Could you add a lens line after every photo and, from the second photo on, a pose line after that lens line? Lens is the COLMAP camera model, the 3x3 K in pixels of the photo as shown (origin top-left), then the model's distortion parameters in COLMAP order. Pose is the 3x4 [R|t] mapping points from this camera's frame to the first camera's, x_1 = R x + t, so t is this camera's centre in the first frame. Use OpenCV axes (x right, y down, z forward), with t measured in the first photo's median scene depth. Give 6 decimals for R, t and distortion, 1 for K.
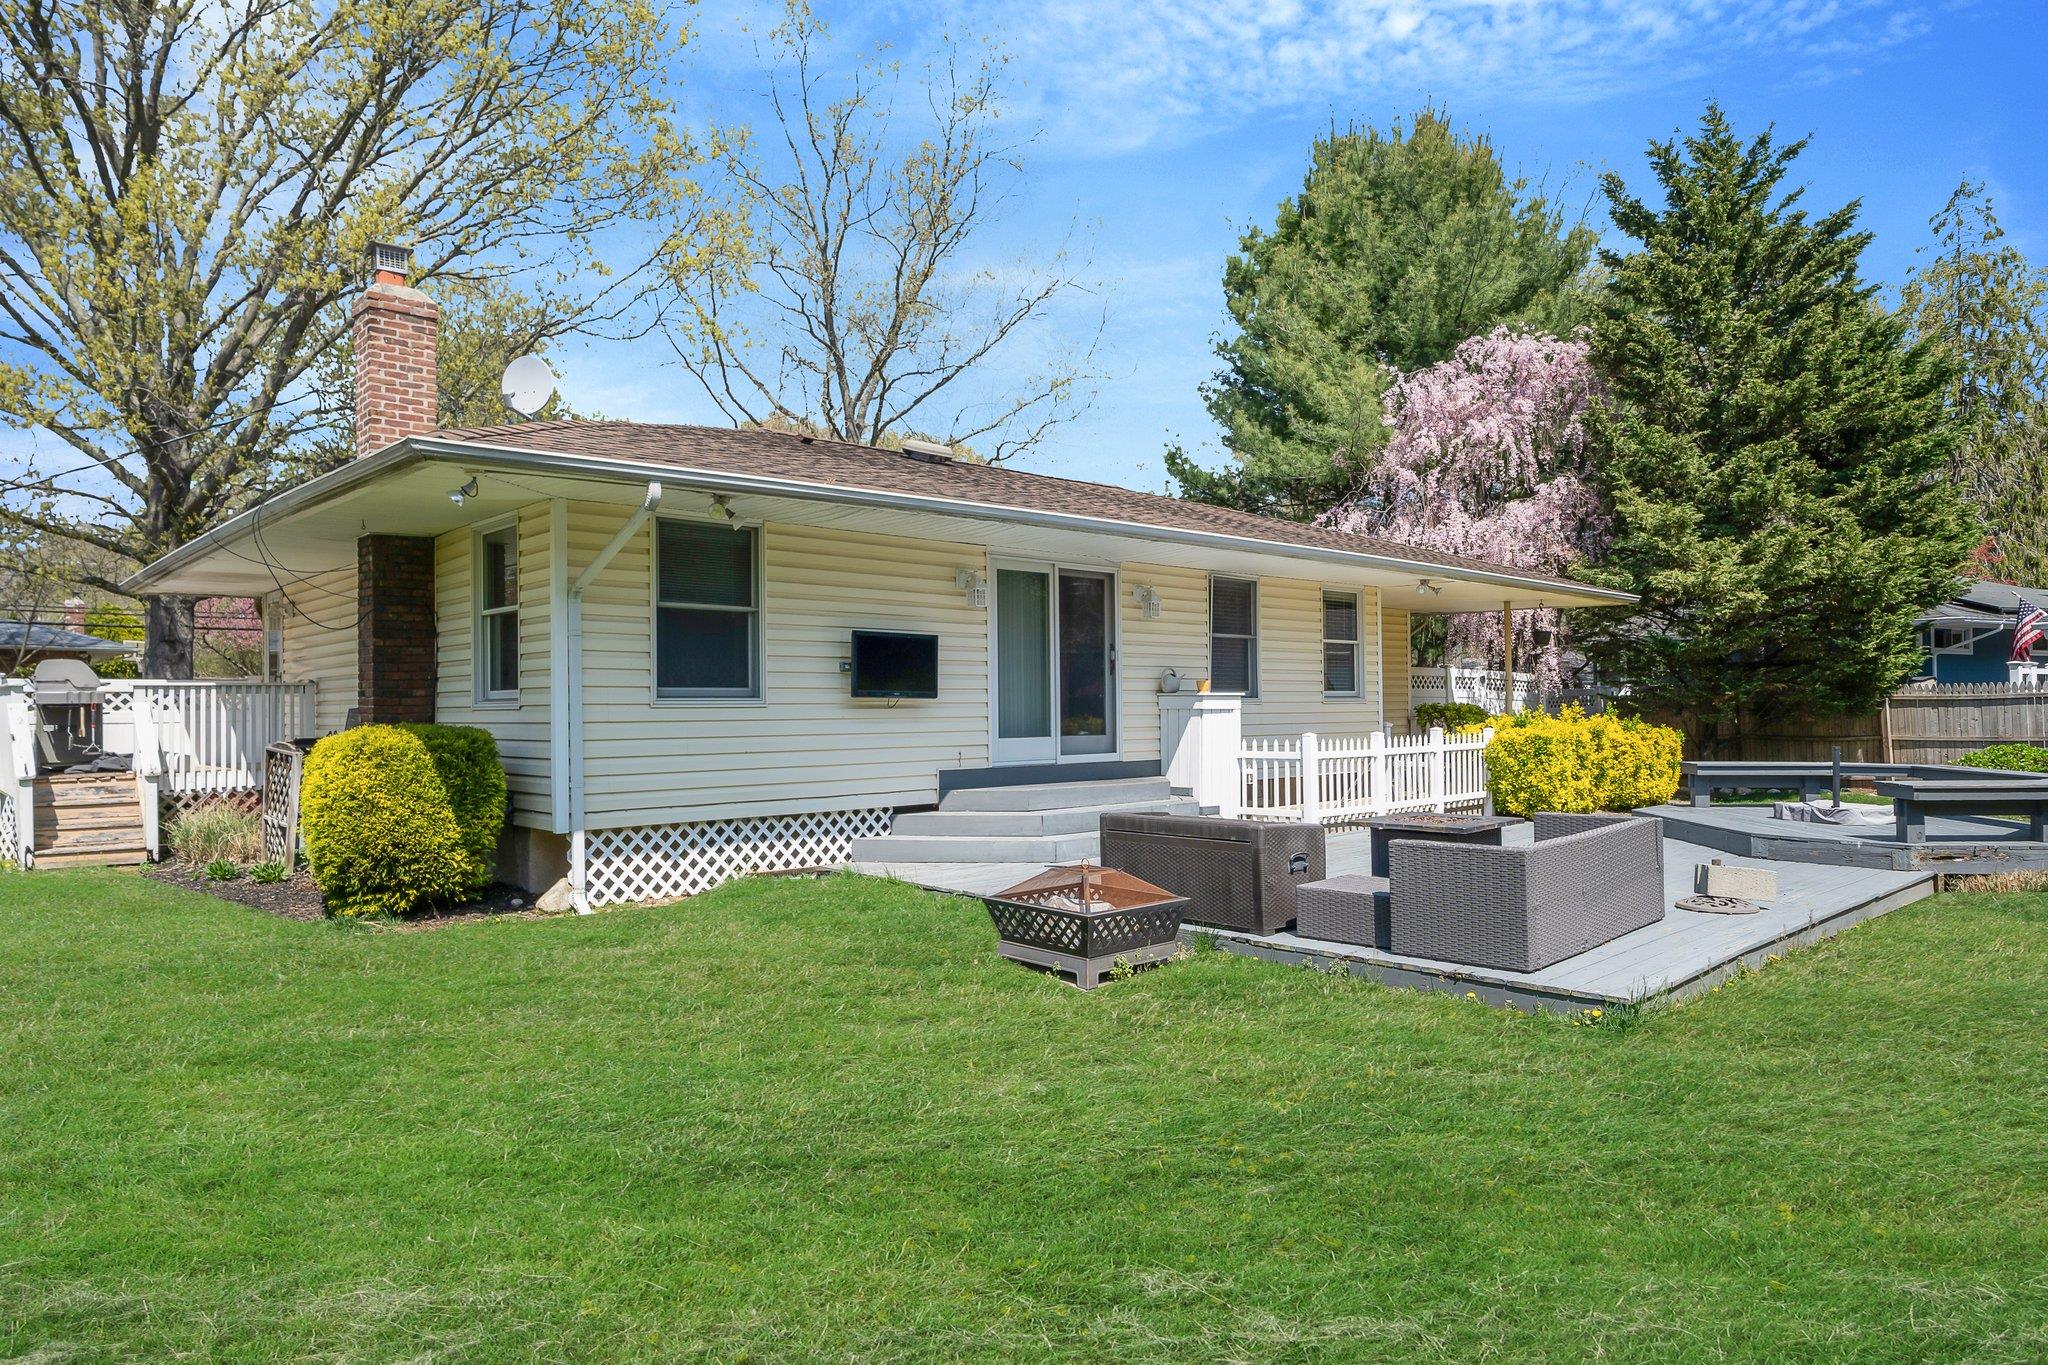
lens RADIAL K [[1207.2, 0, 1024.0], [0, 1207.2, 682.5], [0, 0, 1]] dist [0.053238, 0.000932]
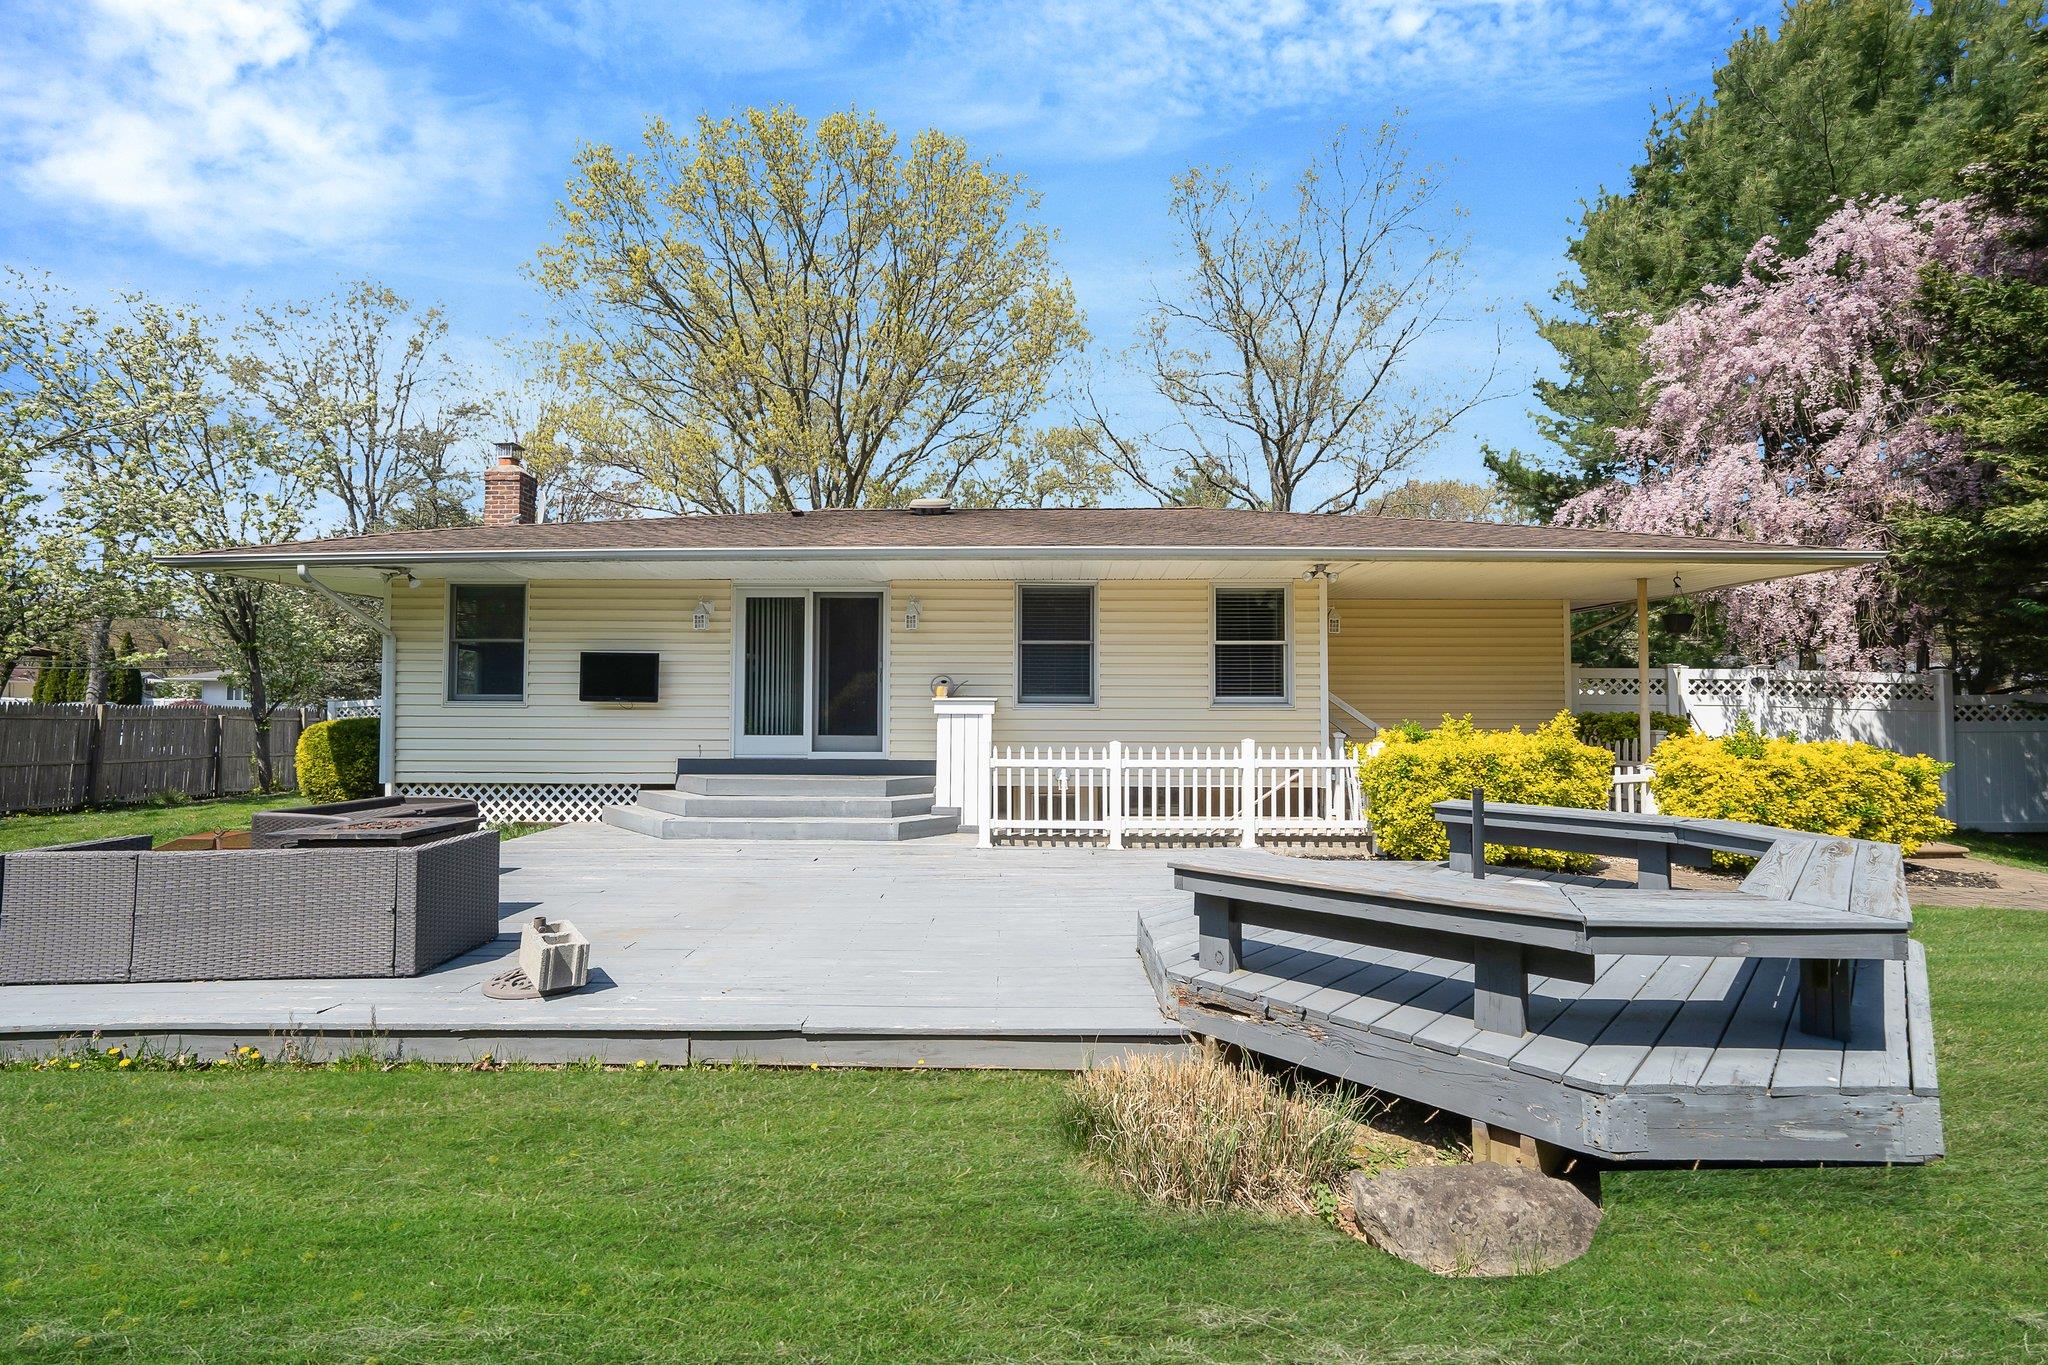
lens RADIAL K [[792.9, 0, 1024.0], [0, 792.9, 682.5], [0, 0, 1]] dist [0.000860, 0.000006]
pose [[0.721277, -0.020071, -0.692356, 0.748360], [0.006812, 0.999737, -0.021886, 0.012702], [0.692614, 0.011070, 0.721224, 0.622810]]
